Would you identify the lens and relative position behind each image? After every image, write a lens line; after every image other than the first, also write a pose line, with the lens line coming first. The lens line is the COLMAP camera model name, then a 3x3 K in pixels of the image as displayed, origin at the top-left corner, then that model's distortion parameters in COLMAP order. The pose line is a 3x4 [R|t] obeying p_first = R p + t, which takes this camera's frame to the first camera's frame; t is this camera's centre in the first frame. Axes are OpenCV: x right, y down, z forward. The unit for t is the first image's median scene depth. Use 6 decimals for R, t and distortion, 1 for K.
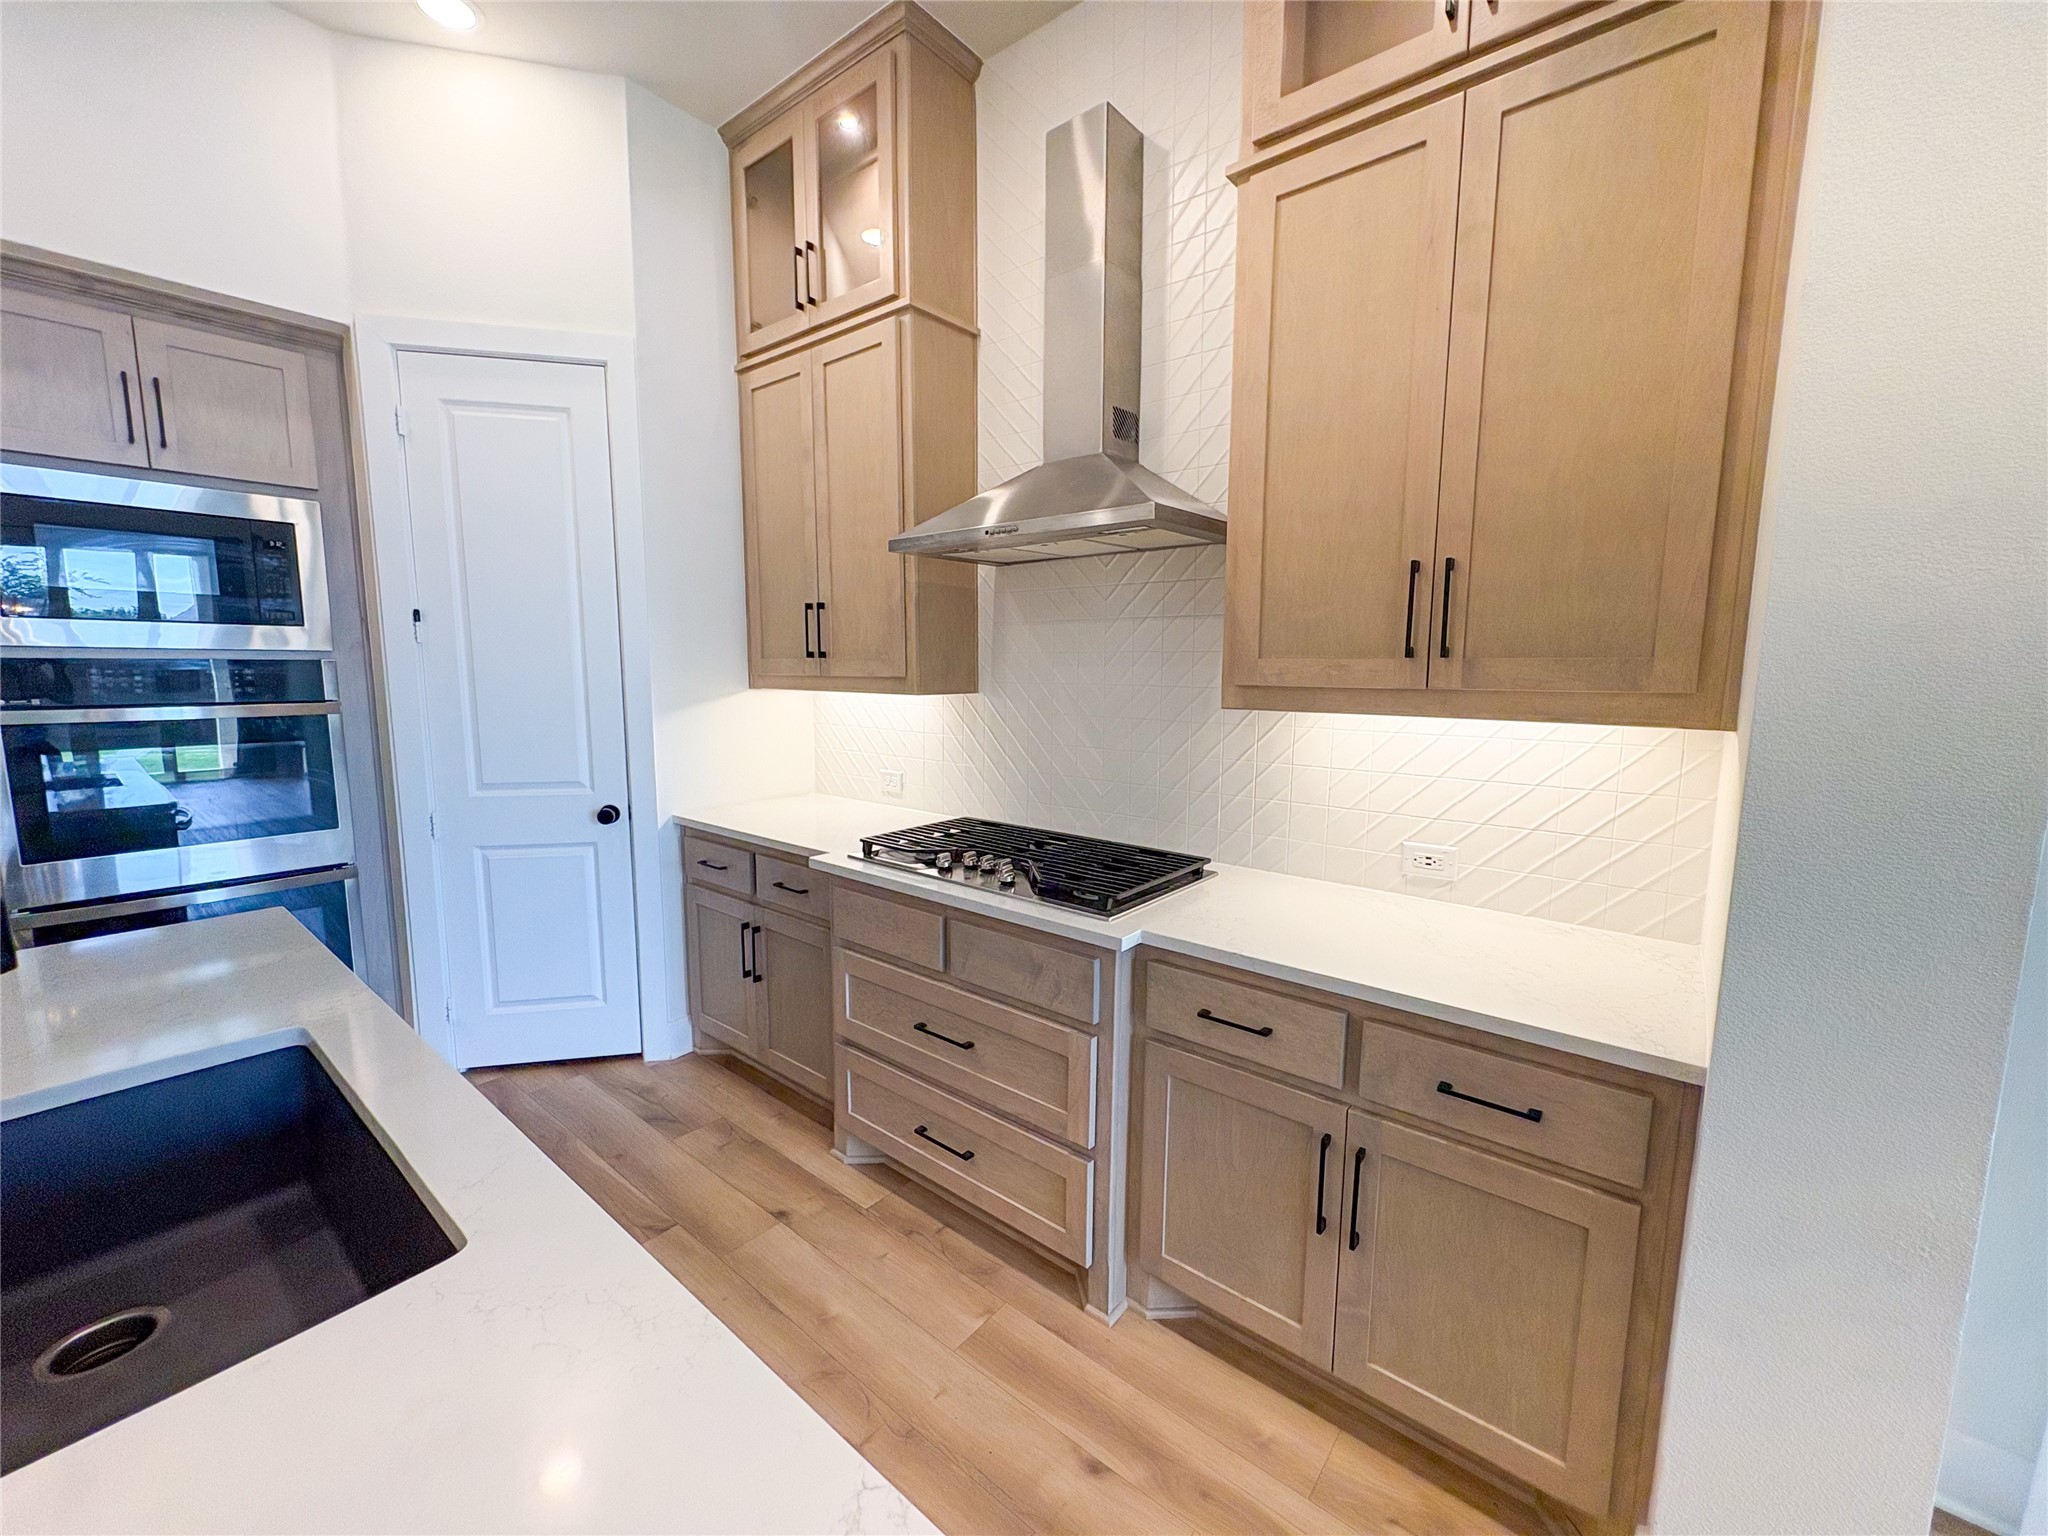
lens RADIAL K [[814.5, 0, 1016.4], [0, 814.5, 772.4], [0, 0, 1]] dist [-0.005110, 0.001602]
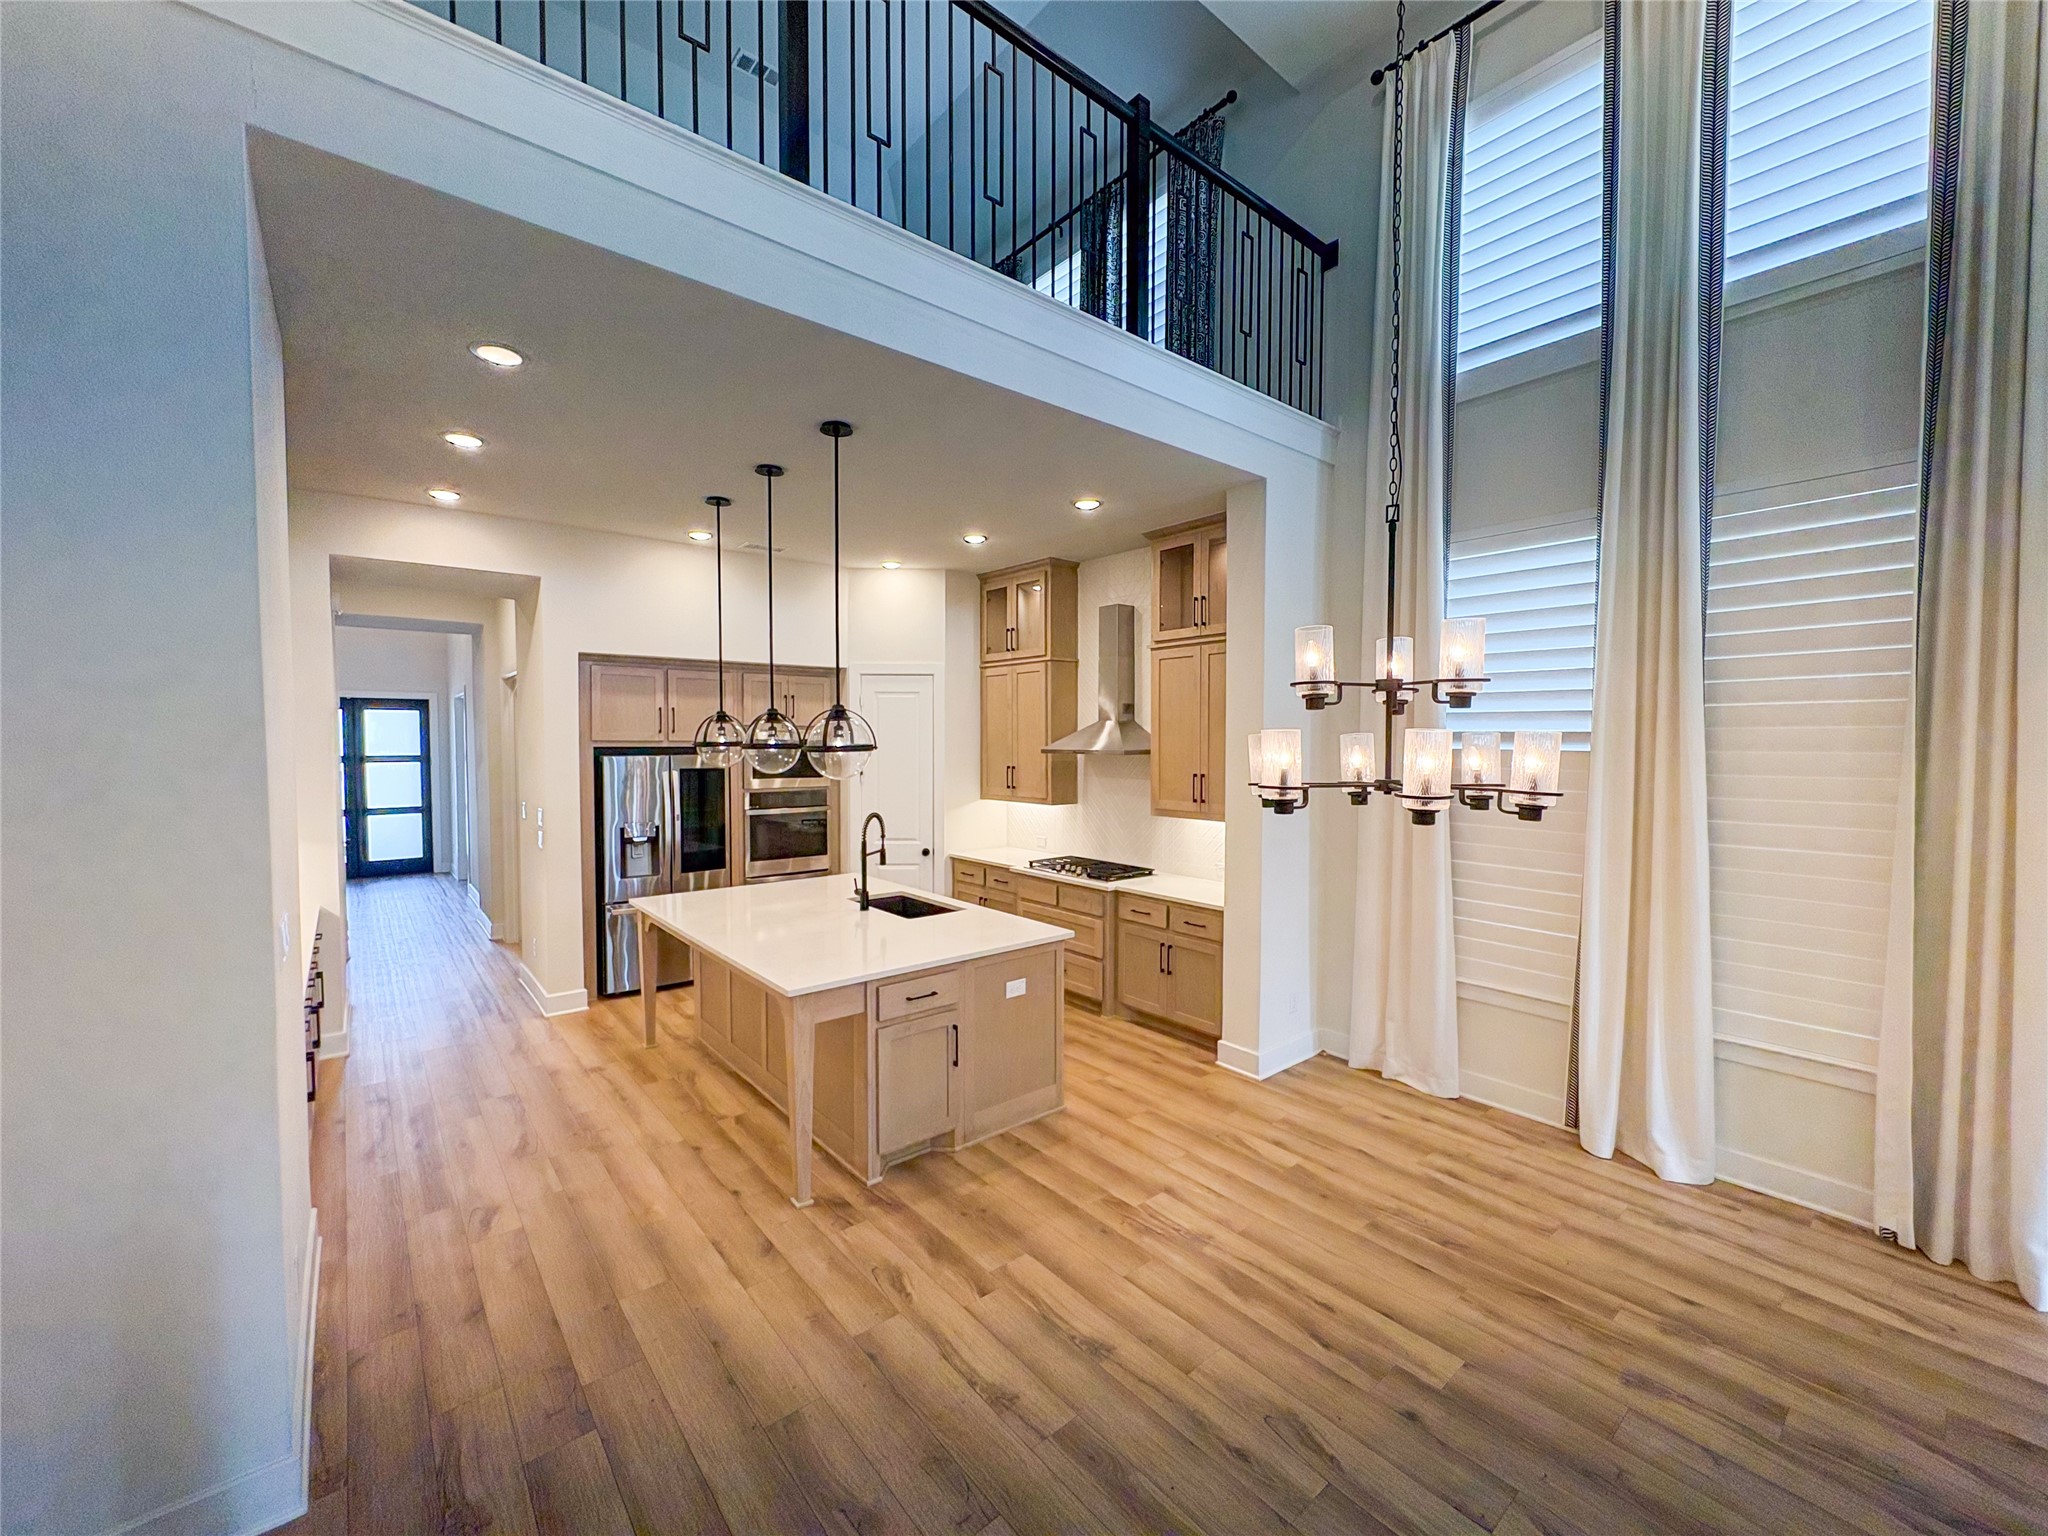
lens RADIAL K [[814.5, 0, 1014.8], [0, 814.5, 776.3], [0, 0, 1]] dist [-0.005110, 0.001602]
pose [[0.981375, 0.003153, -0.192077, 0.253981], [-0.019801, 0.996200, -0.084818, 0.030605], [0.191079, 0.087041, 0.977708, -1.515220]]
